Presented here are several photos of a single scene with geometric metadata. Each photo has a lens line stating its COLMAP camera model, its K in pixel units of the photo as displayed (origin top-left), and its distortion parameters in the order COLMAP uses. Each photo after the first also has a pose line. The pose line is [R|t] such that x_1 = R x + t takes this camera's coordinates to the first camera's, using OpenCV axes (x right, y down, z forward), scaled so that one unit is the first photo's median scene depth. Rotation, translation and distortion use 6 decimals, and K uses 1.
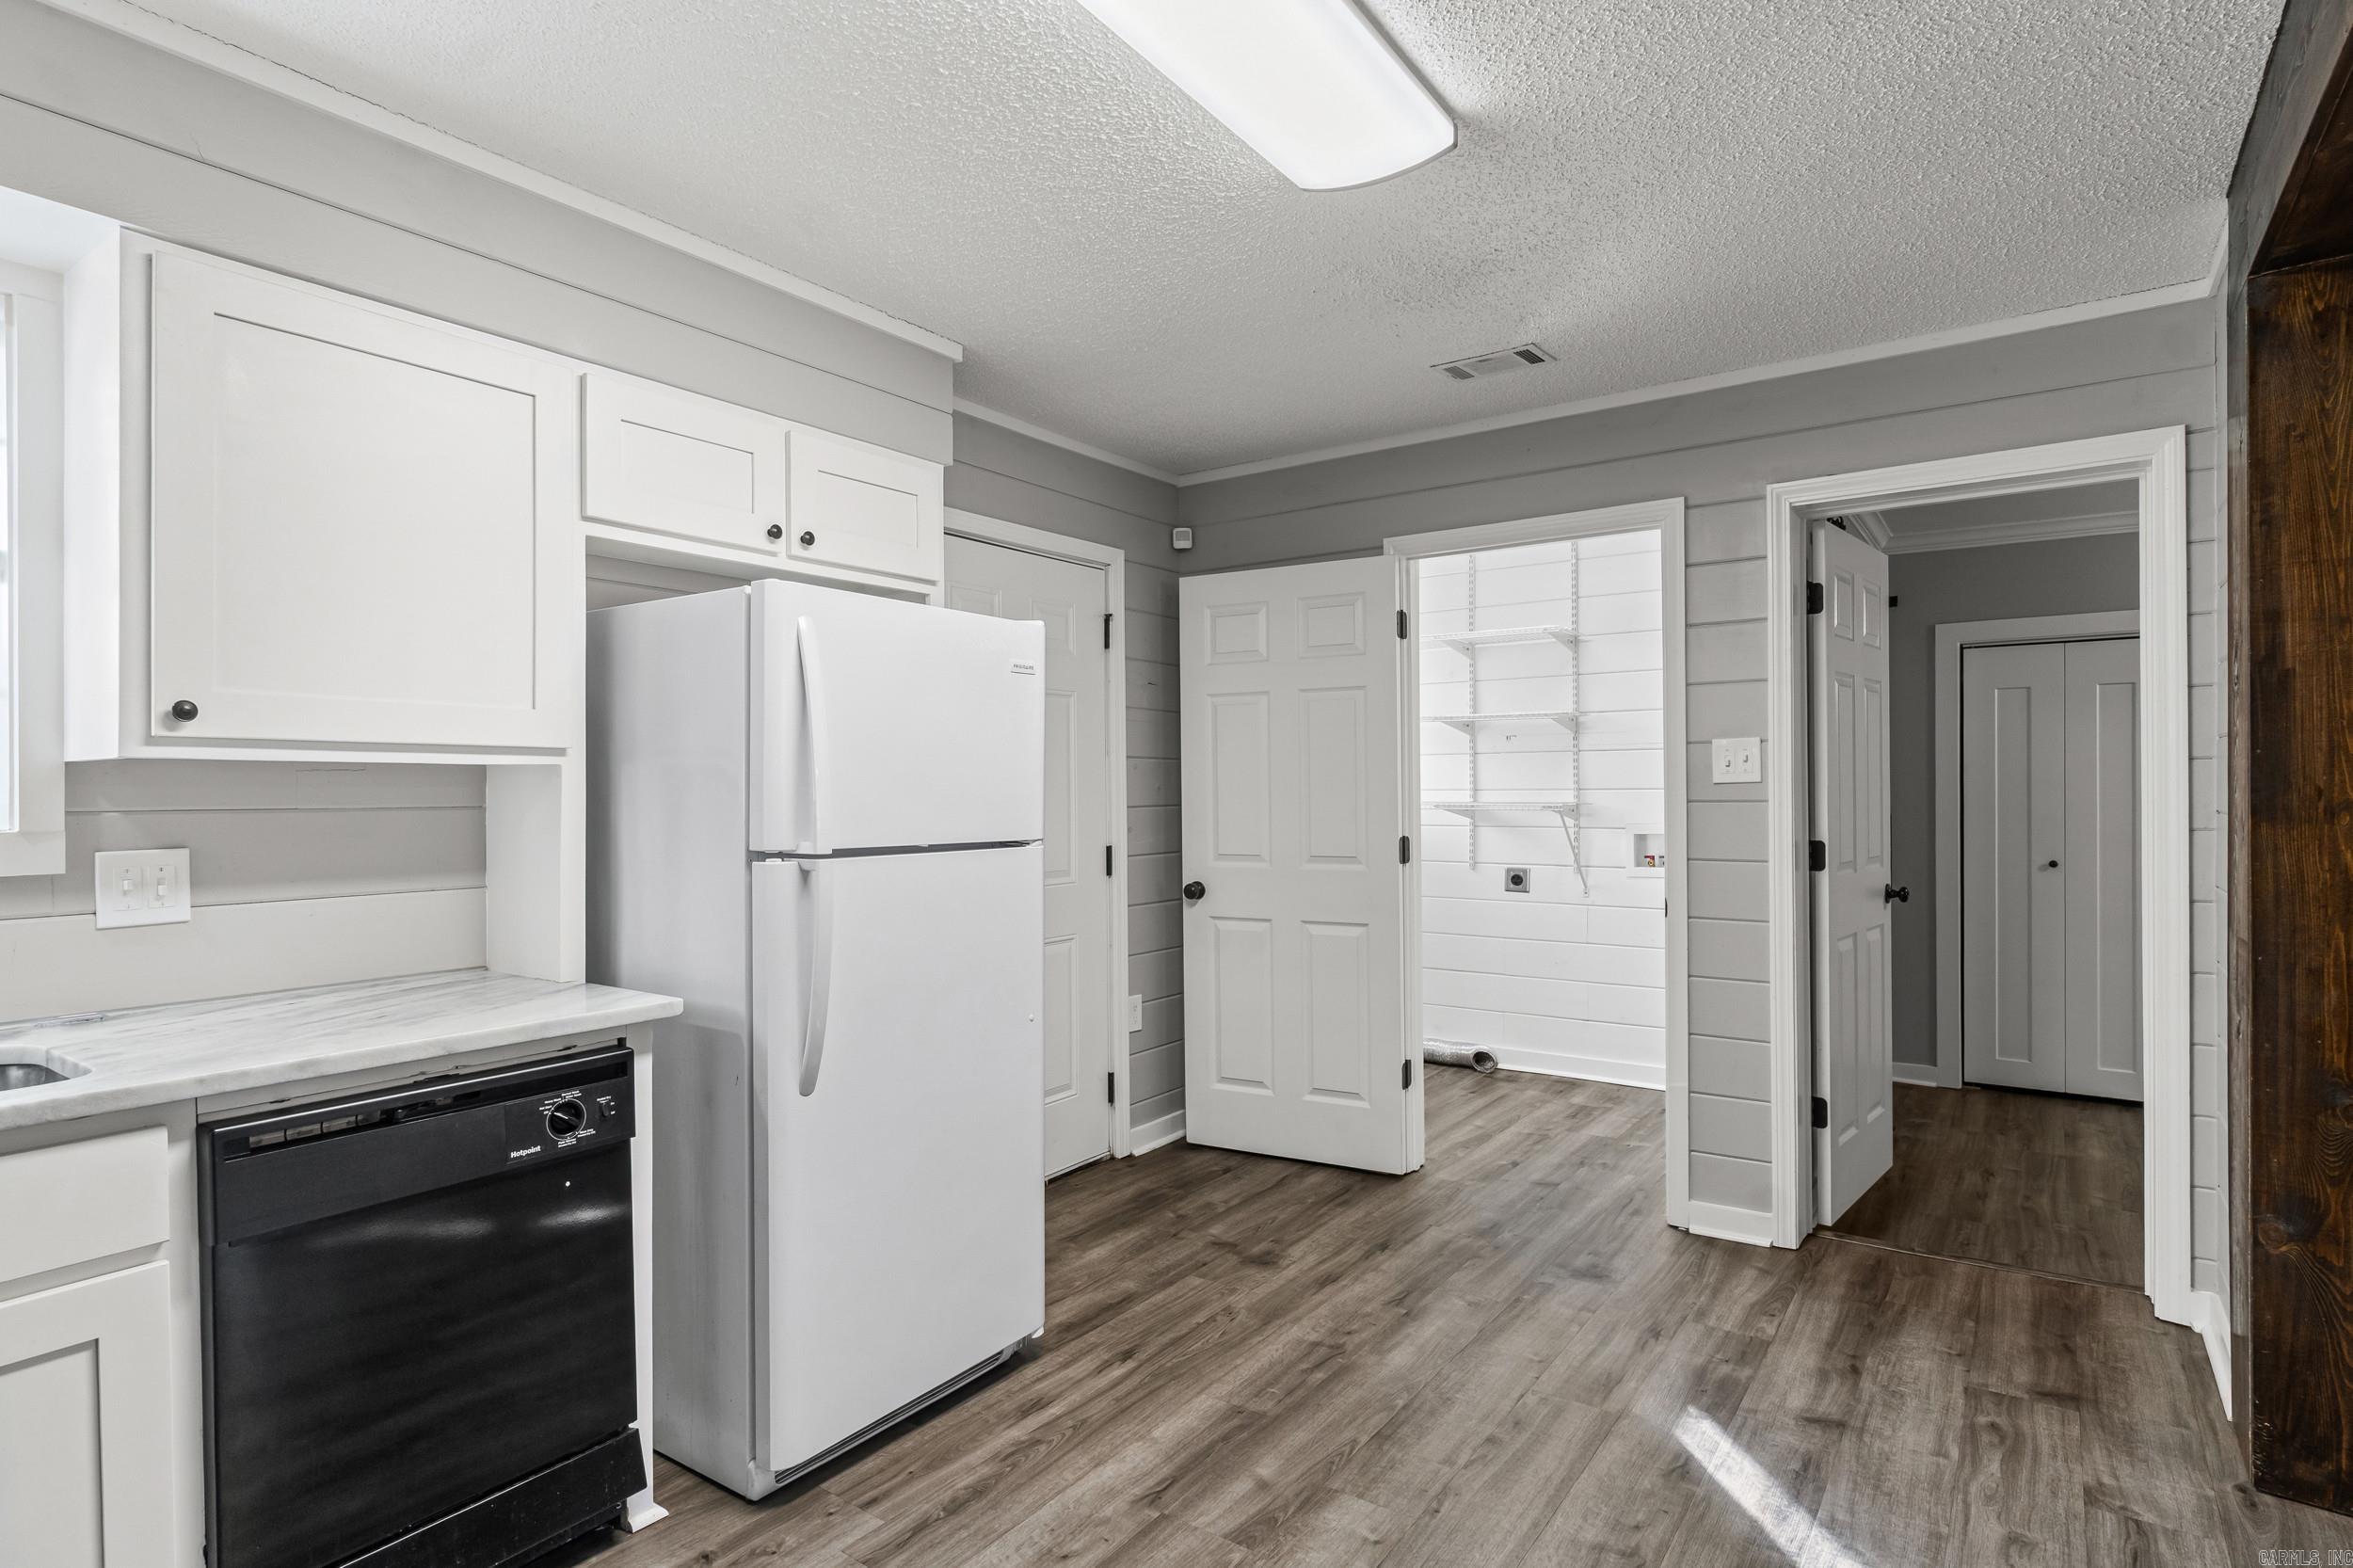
lens RADIAL K [[1247.6, 0, 1173.9], [0, 1247.6, 786.8], [0, 0, 1]] dist [-0.010487, 0.000685]
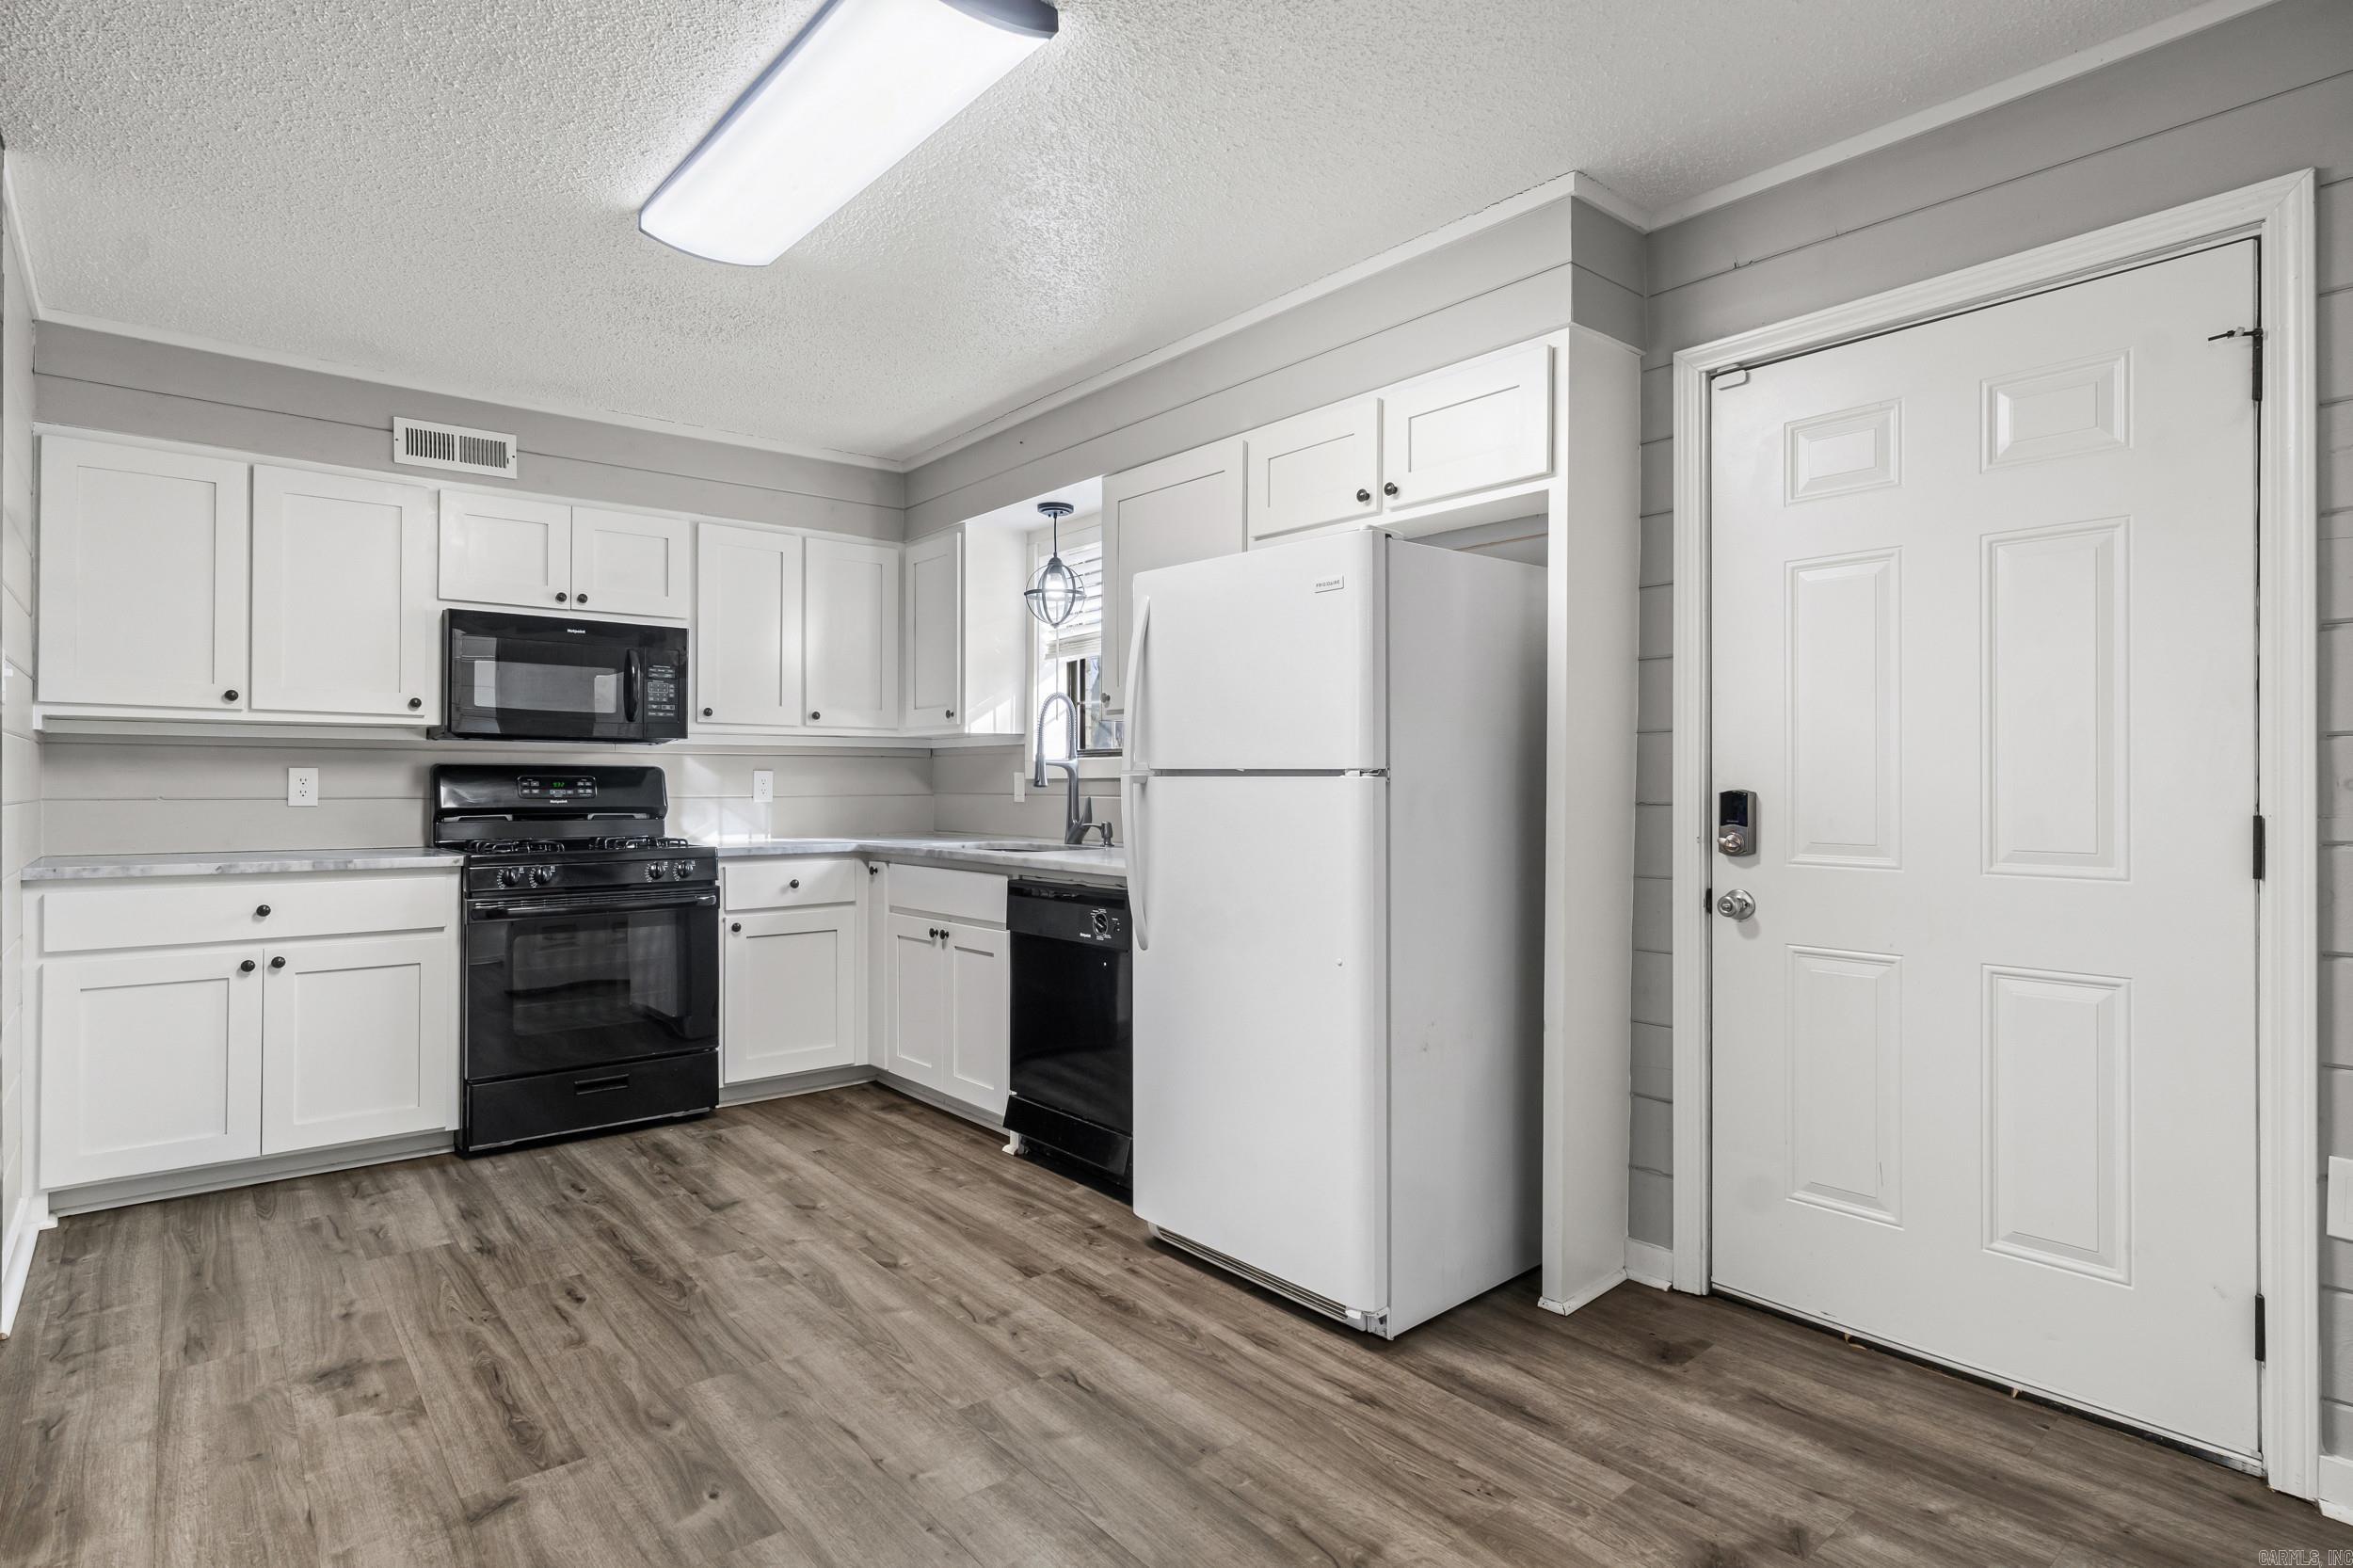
lens RADIAL K [[1247.6, 0, 1176.8], [0, 1247.6, 786.3], [0, 0, 1]] dist [-0.010487, 0.000685]
pose [[-0.281845, 0.004458, -0.959449, 0.993167], [-0.001791, 0.999985, 0.005172, 0.063664], [0.959458, 0.003176, -0.281833, 1.416034]]
